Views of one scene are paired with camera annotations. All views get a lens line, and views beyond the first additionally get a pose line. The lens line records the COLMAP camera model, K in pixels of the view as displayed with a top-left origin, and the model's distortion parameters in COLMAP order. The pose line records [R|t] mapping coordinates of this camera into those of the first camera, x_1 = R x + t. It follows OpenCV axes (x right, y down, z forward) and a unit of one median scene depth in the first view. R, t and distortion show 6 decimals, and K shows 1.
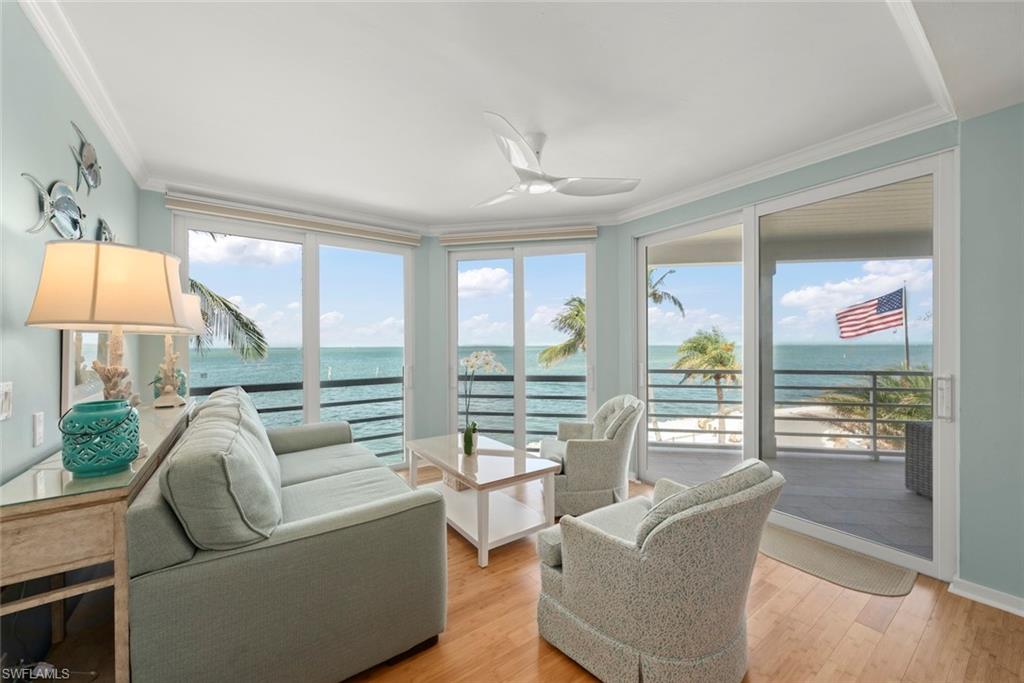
lens RADIAL K [[380.1, 0, 517.0], [0, 380.1, 345.9], [0, 0, 1]] dist [0.000219, 0.000015]
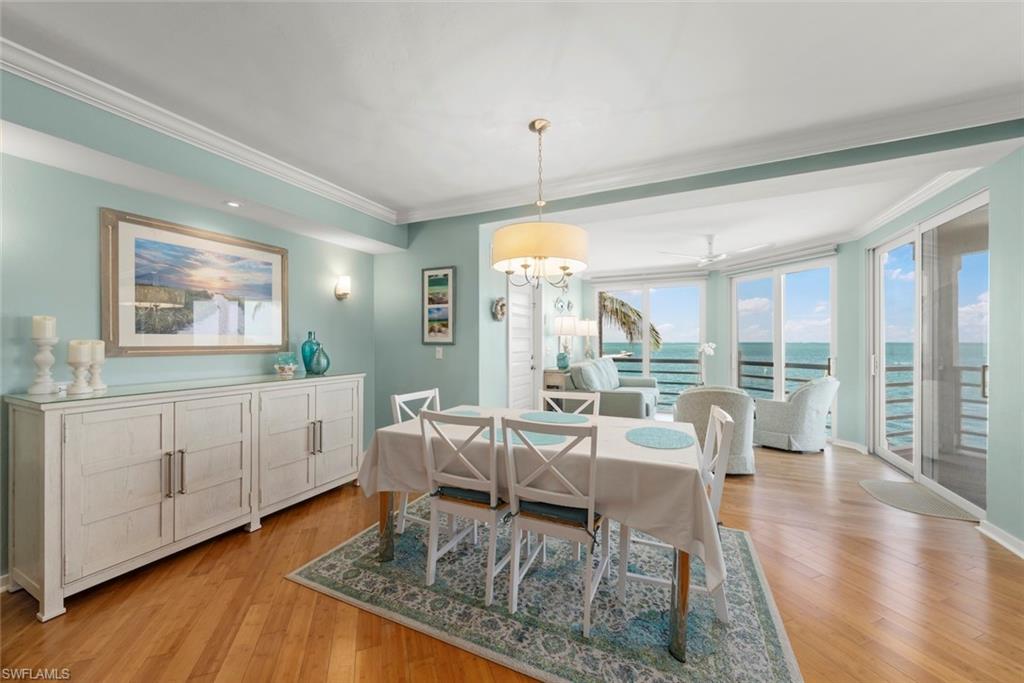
lens RADIAL K [[365.4, 0, 508.7], [0, 365.4, 340.2], [0, 0, 1]] dist [0.001613, 0.000035]
pose [[0.485384, 0.002922, -0.874296, 0.699406], [-0.003336, 0.999993, 0.001490, -0.001329], [0.874294, 0.002194, 0.485391, -0.487365]]
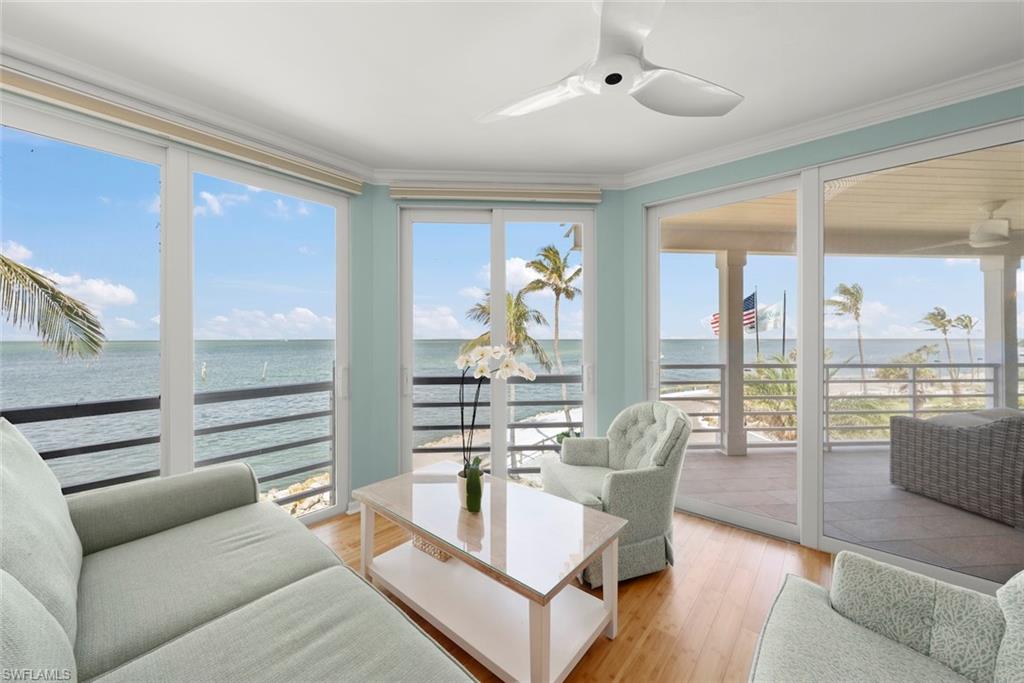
lens RADIAL K [[365.4, 0, 508.7], [0, 365.4, 340.2], [0, 0, 1]] dist [0.001613, 0.000035]
pose [[0.972031, 0.001854, 0.234847, -0.148071], [-0.002603, 0.999992, 0.002876, 0.001509], [-0.234839, -0.003407, 0.972028, 0.279279]]
